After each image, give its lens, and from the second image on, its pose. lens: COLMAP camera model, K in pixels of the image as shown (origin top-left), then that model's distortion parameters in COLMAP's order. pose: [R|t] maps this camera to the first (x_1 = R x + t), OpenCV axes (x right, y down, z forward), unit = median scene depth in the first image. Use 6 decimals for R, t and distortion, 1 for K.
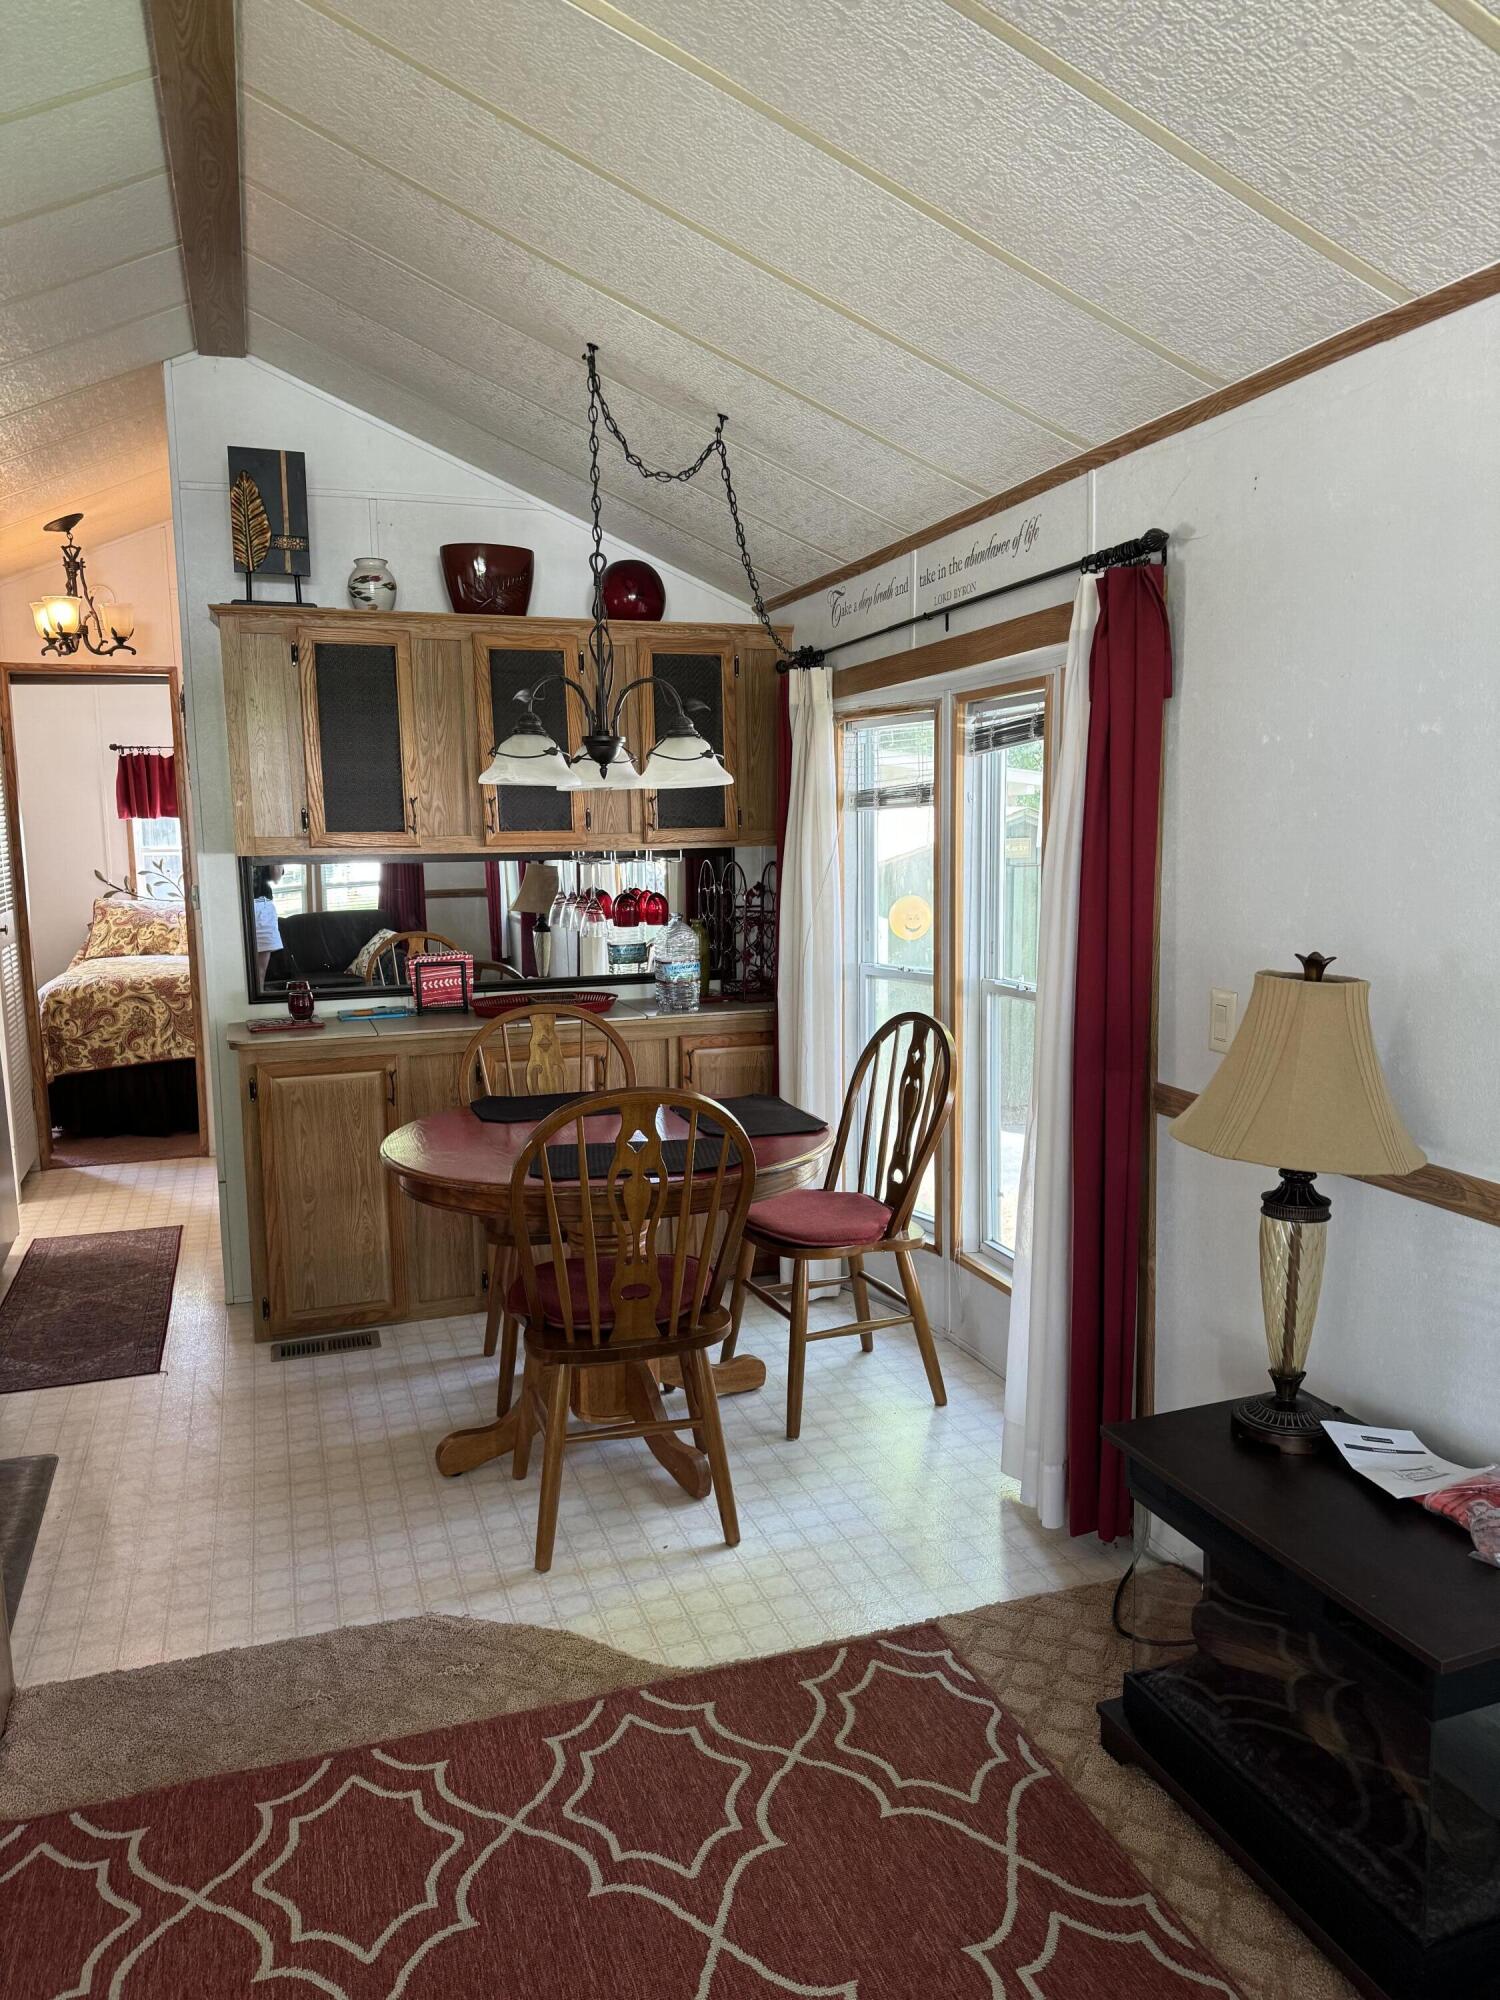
lens RADIAL K [[1389.1, 0, 763.5], [0, 1389.1, 1006.8], [0, 0, 1]] dist [0.041884, -0.061772]
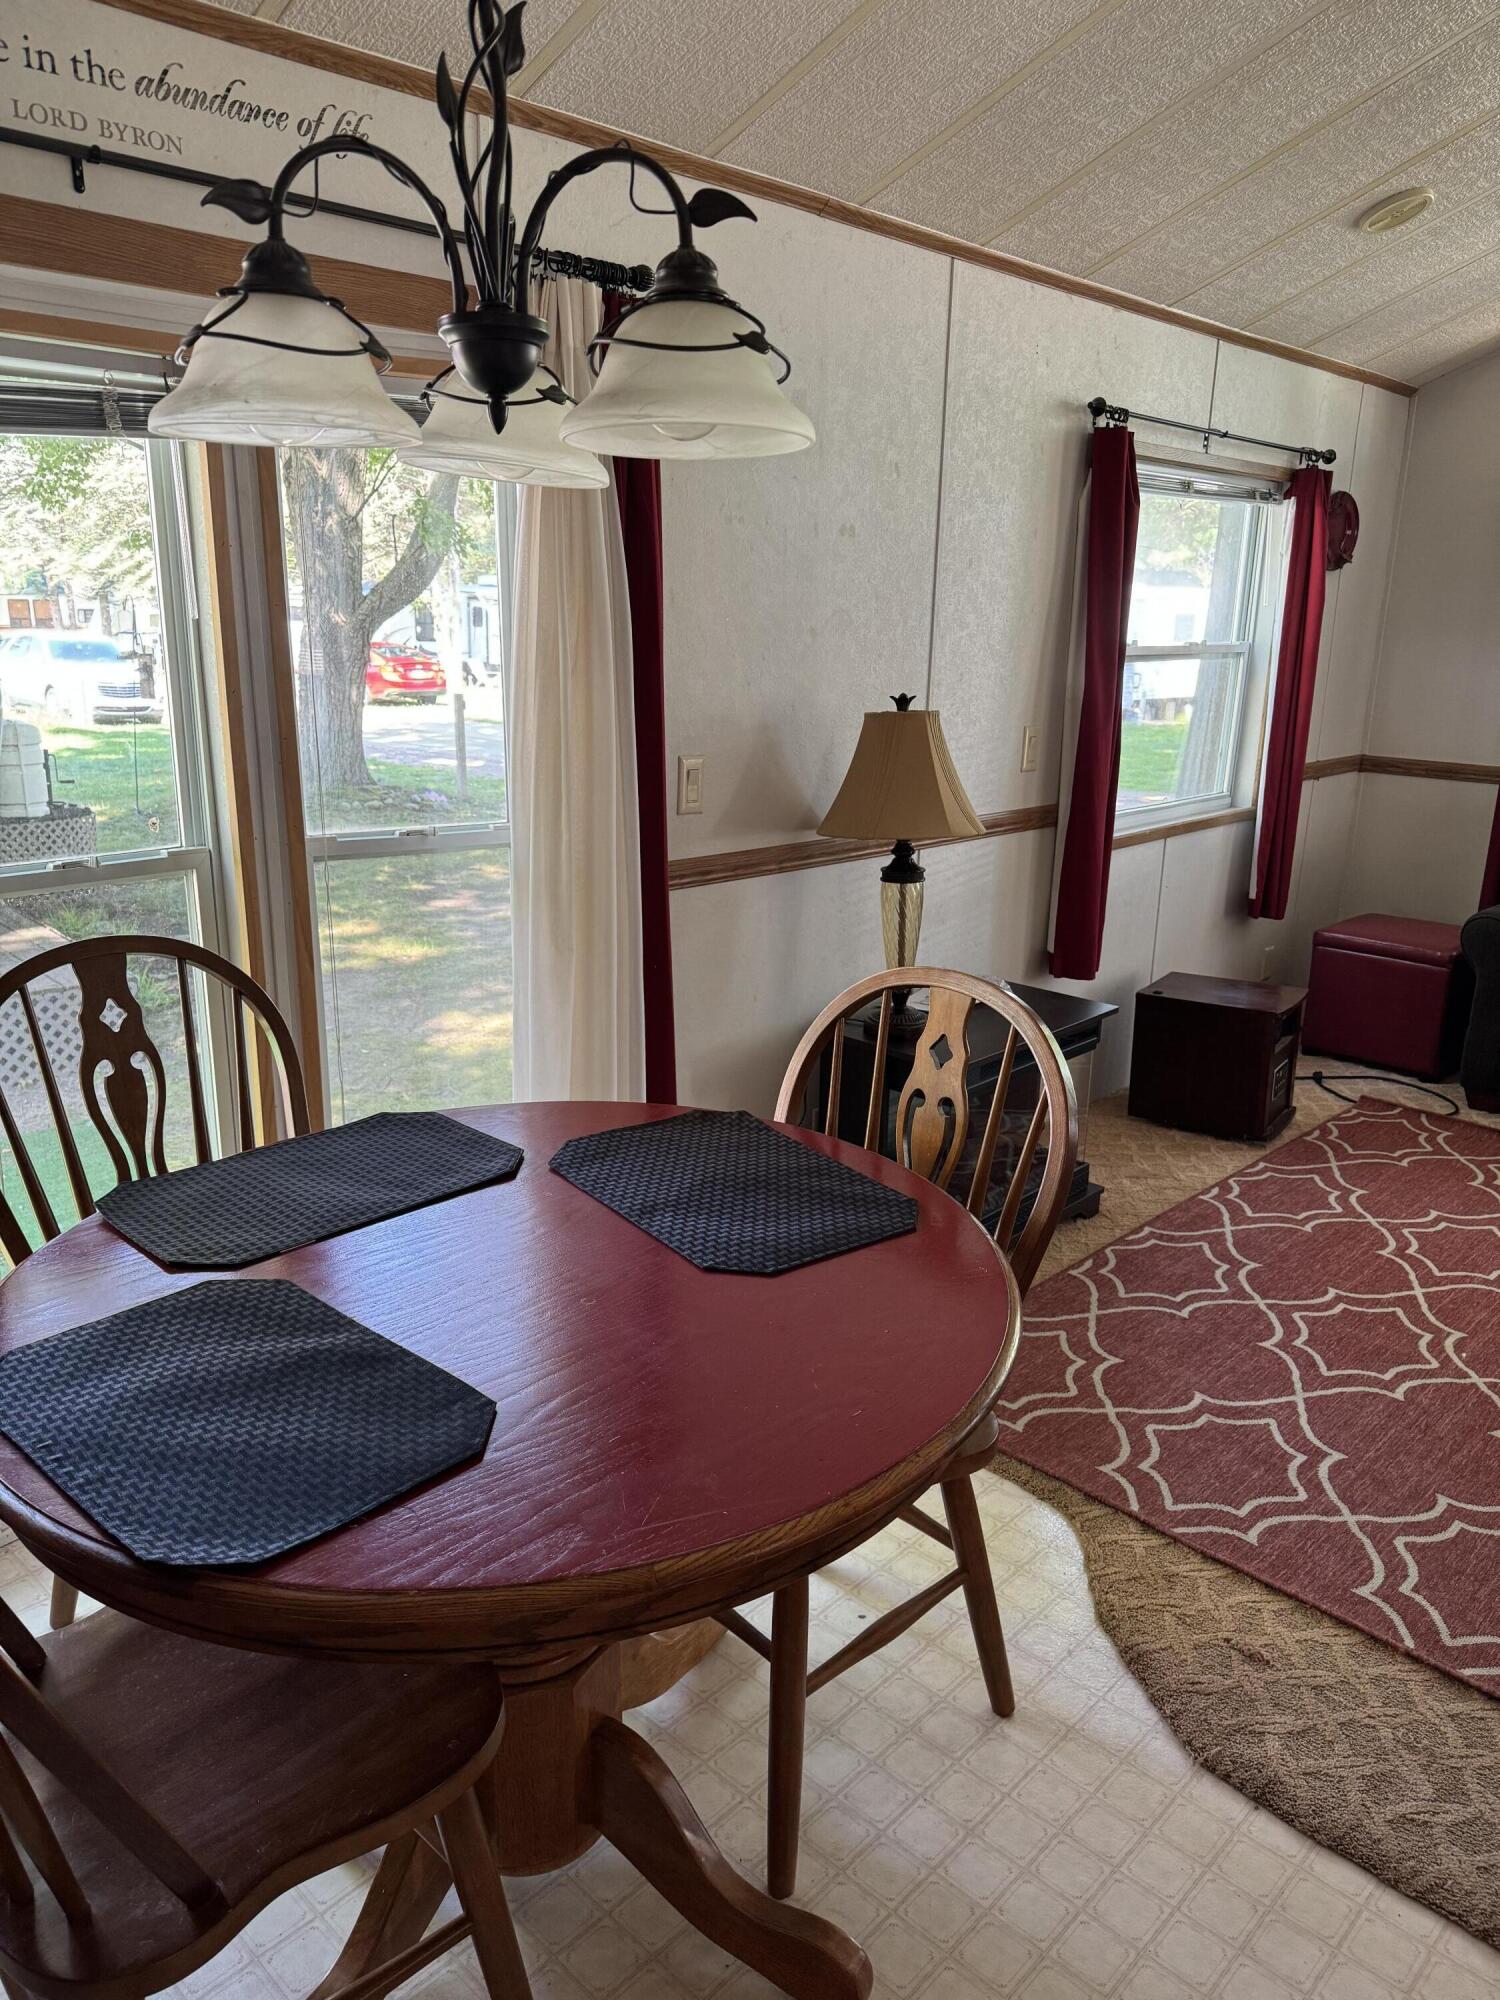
lens RADIAL K [[1397.7, 0, 748.9], [0, 1397.7, 1004.0], [0, 0, 1]] dist [0.043919, -0.050436]
pose [[-0.441091, -0.227146, 0.868241, -0.807301], [0.114831, 0.945204, 0.305618, -0.185230], [-0.890086, 0.234507, -0.390838, 1.686621]]
